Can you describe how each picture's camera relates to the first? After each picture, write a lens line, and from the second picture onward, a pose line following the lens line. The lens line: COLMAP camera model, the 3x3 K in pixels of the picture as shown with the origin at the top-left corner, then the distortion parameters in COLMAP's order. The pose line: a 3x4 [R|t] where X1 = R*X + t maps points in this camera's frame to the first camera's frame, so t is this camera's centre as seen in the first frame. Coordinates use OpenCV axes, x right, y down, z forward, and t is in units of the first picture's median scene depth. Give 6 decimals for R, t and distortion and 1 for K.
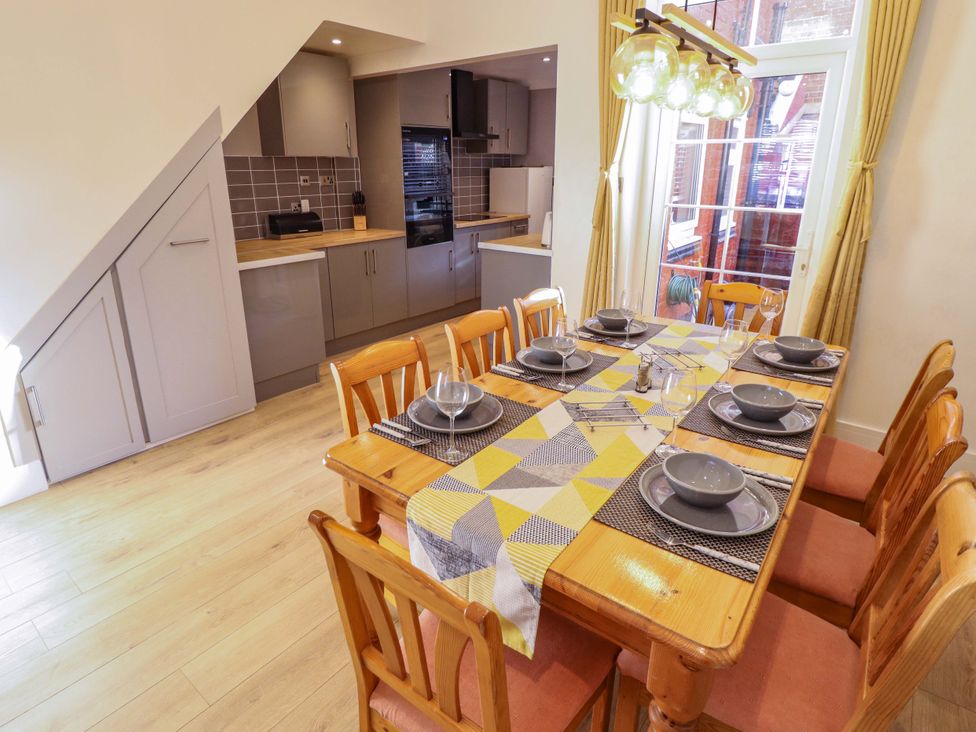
lens RADIAL K [[542.6, 0, 471.2], [0, 542.6, 337.1], [0, 0, 1]] dist [0.001725, -0.021510]
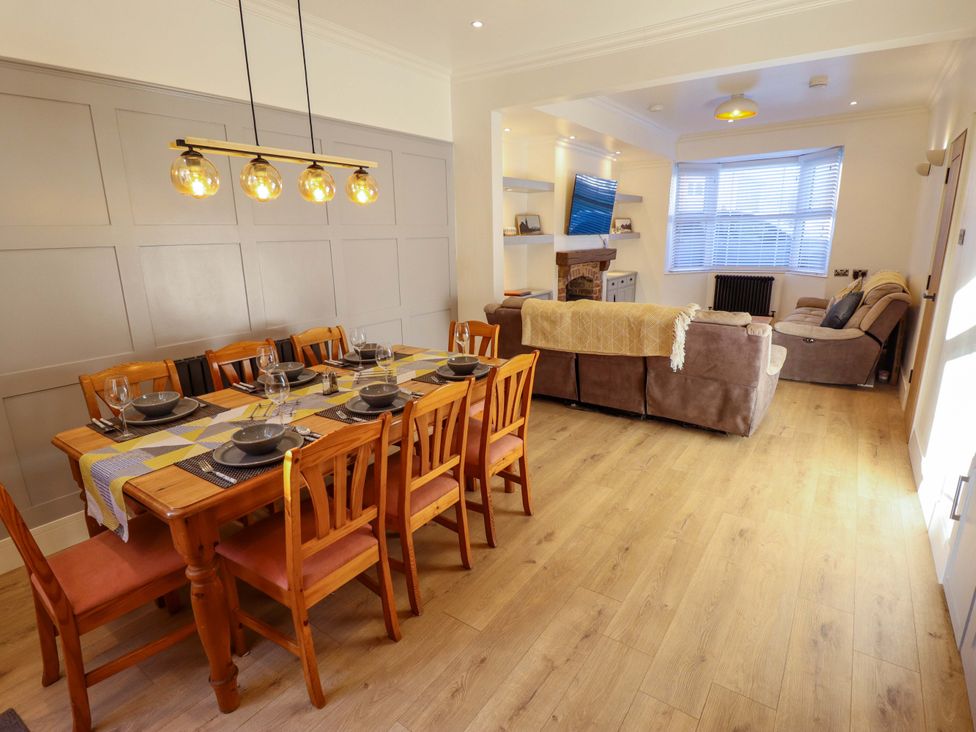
lens RADIAL K [[509.7, 0, 499.5], [0, 509.7, 359.2], [0, 0, 1]] dist [0.003553, -0.015756]
pose [[-0.997345, 0.040434, -0.060558, -0.016556], [0.002482, 0.850046, 0.526702, -0.248161], [0.072774, 0.525154, -0.847890, 0.772802]]
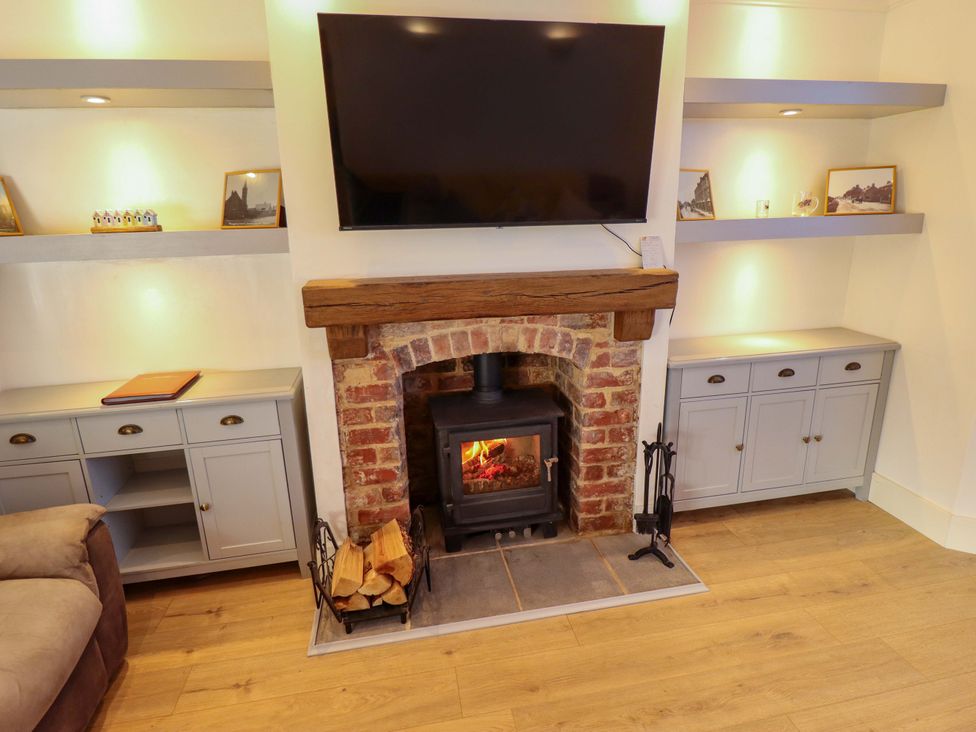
lens RADIAL K [[553.2, 0, 490.1], [0, 553.2, 358.4], [0, 0, 1]] dist [-0.004669, -0.002993]
pose [[-0.758736, -0.143608, 0.635371, -0.608945], [0.225477, 0.857199, 0.463002, 0.050891], [-0.611130, 0.494558, -0.618007, -0.148724]]
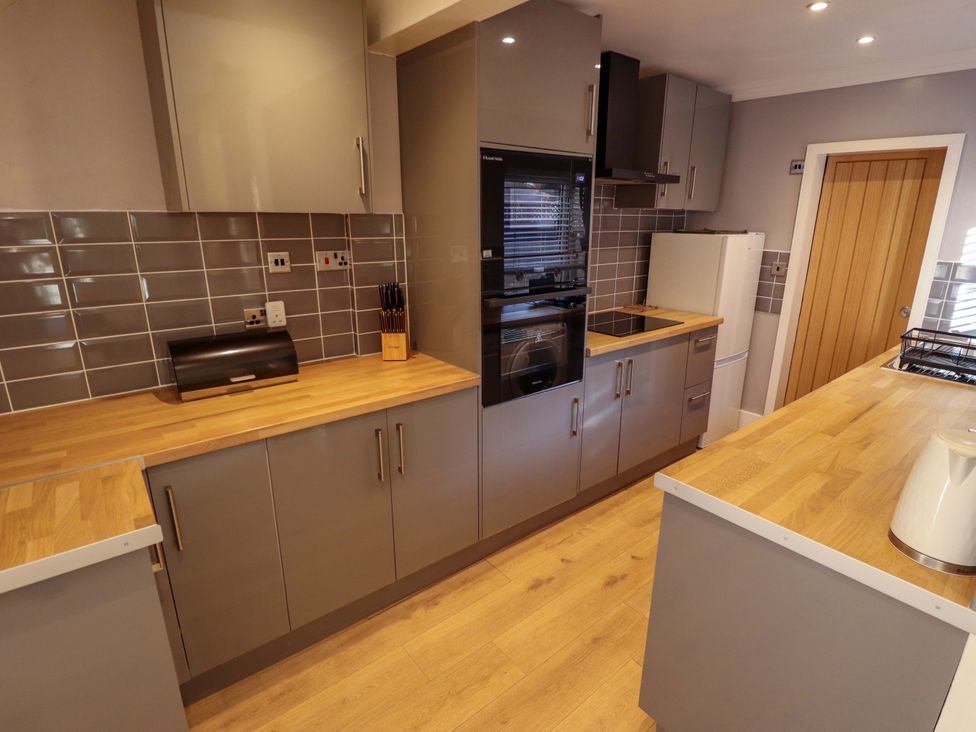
lens RADIAL K [[509.7, 0, 499.5], [0, 509.7, 359.2], [0, 0, 1]] dist [0.003553, -0.015756]
pose [[0.981295, 0.067397, -0.180325, -0.025952], [-0.073055, 0.997017, -0.024911, -0.191882], [0.178108, 0.037619, 0.983292, 0.554808]]
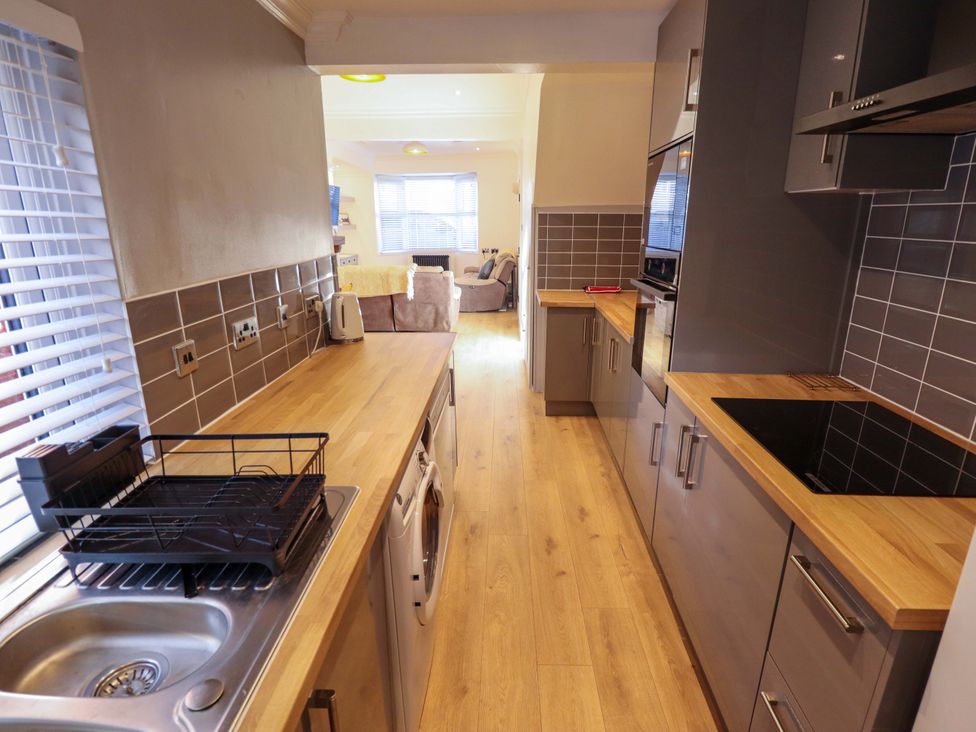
lens RADIAL K [[509.7, 0, 499.5], [0, 509.7, 359.2], [0, 0, 1]] dist [0.003553, -0.015756]
pose [[-0.788607, 0.170450, -0.590801, 0.318649], [-0.178712, 0.855803, 0.485451, -0.407597], [0.588355, 0.488413, -0.644431, 1.254420]]
